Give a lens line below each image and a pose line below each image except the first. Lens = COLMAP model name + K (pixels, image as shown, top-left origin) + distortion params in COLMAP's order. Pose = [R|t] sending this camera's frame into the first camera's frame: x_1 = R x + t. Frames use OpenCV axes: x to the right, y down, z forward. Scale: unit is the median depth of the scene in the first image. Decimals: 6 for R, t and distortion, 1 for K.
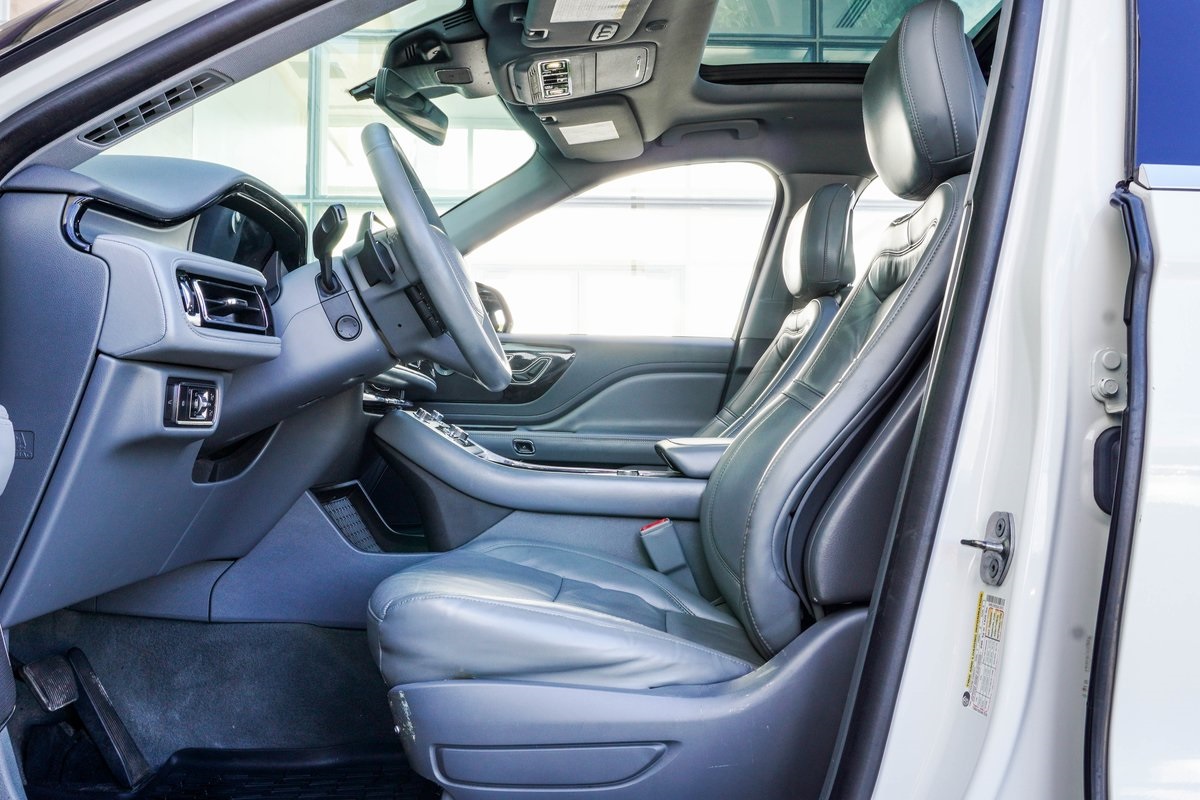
lens RADIAL K [[1080.5, 0, 600.0], [0, 1080.5, 400.0], [0, 0, 1]] dist [-0.017846, -0.013422]
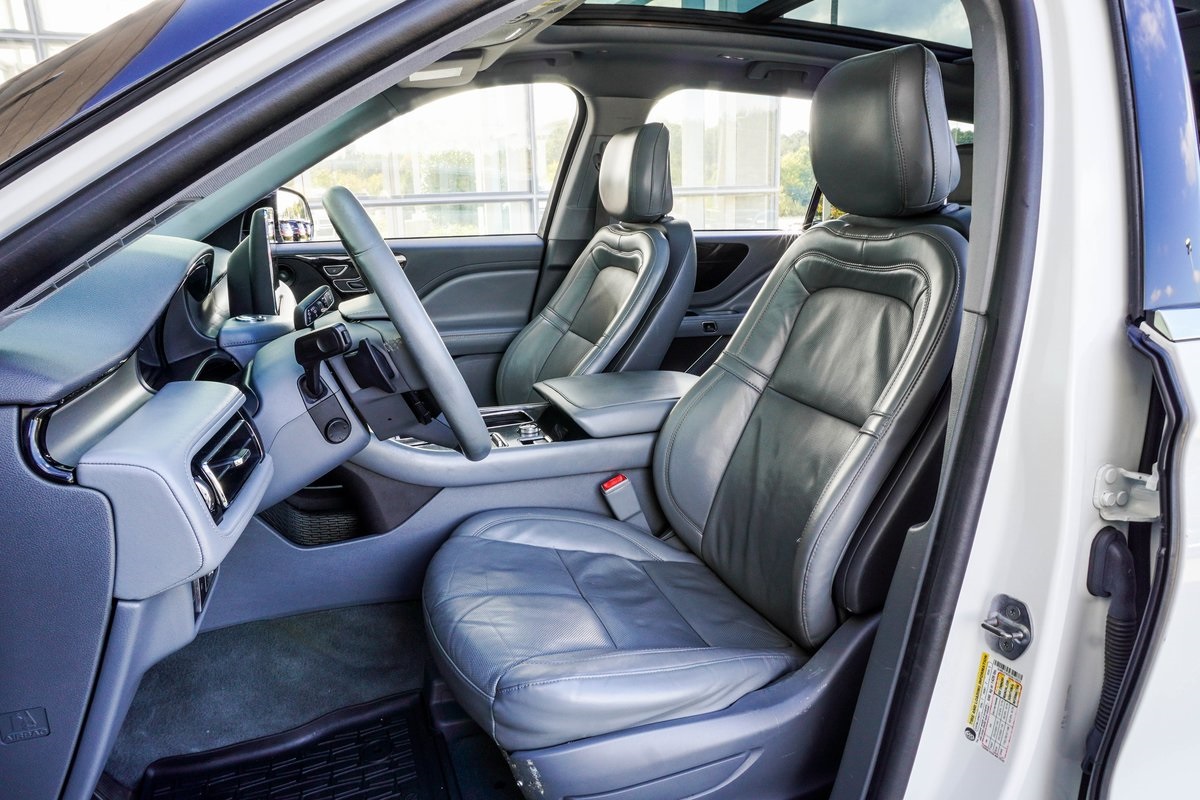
lens RADIAL K [[825.0, 0, 600.0], [0, 825.0, 400.0], [0, 0, 1]] dist [-0.010493, 0.002847]
pose [[0.947397, -0.119137, 0.297061, -0.228027], [0.037072, 0.962740, 0.267876, -0.275717], [-0.317907, -0.242772, 0.916514, 0.277758]]
